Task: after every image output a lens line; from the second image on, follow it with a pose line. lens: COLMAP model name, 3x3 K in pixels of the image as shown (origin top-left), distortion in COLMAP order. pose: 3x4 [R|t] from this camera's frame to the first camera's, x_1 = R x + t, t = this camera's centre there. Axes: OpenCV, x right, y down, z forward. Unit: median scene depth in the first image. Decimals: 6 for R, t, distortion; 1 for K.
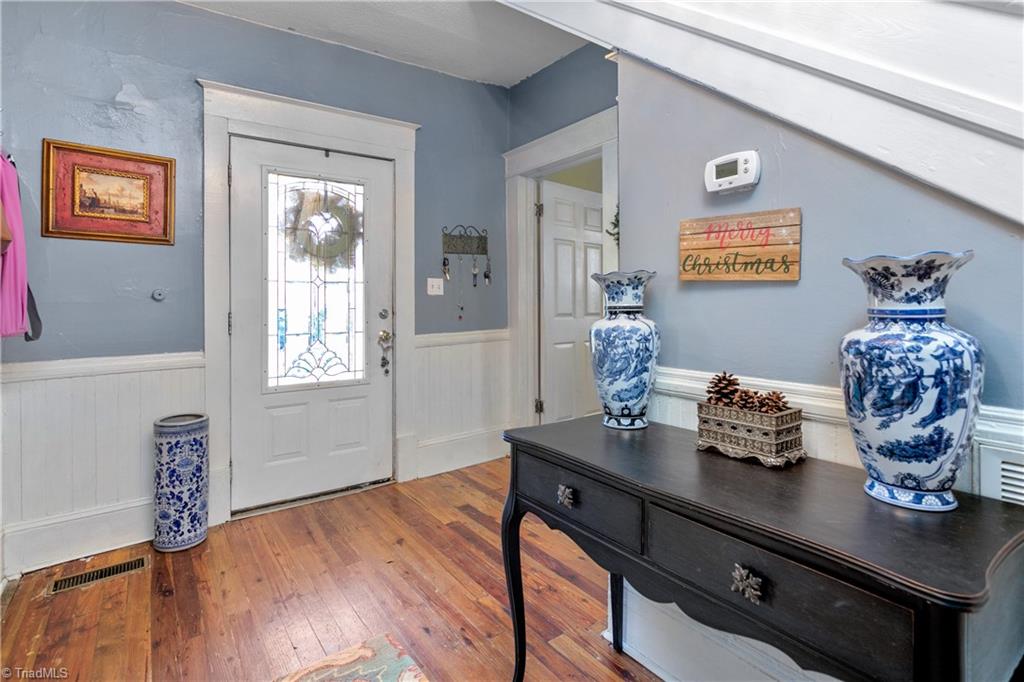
lens RADIAL K [[503.4, 0, 507.3], [0, 503.4, 303.9], [0, 0, 1]] dist [0.001102, 0.001522]
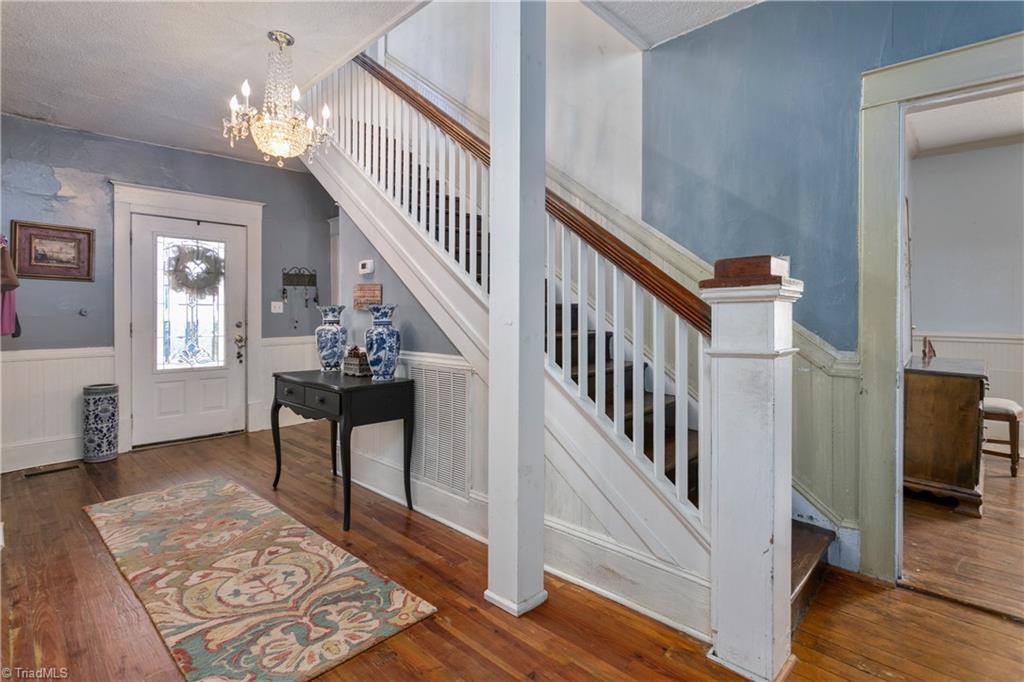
lens RADIAL K [[503.4, 0, 510.4], [0, 503.4, 323.6], [0, 0, 1]] dist [0.001102, 0.001522]
pose [[0.983591, 0.004933, 0.180344, 0.382294], [-0.006626, 0.999939, 0.008786, -0.003475], [-0.180290, -0.009837, 0.983564, -0.873464]]
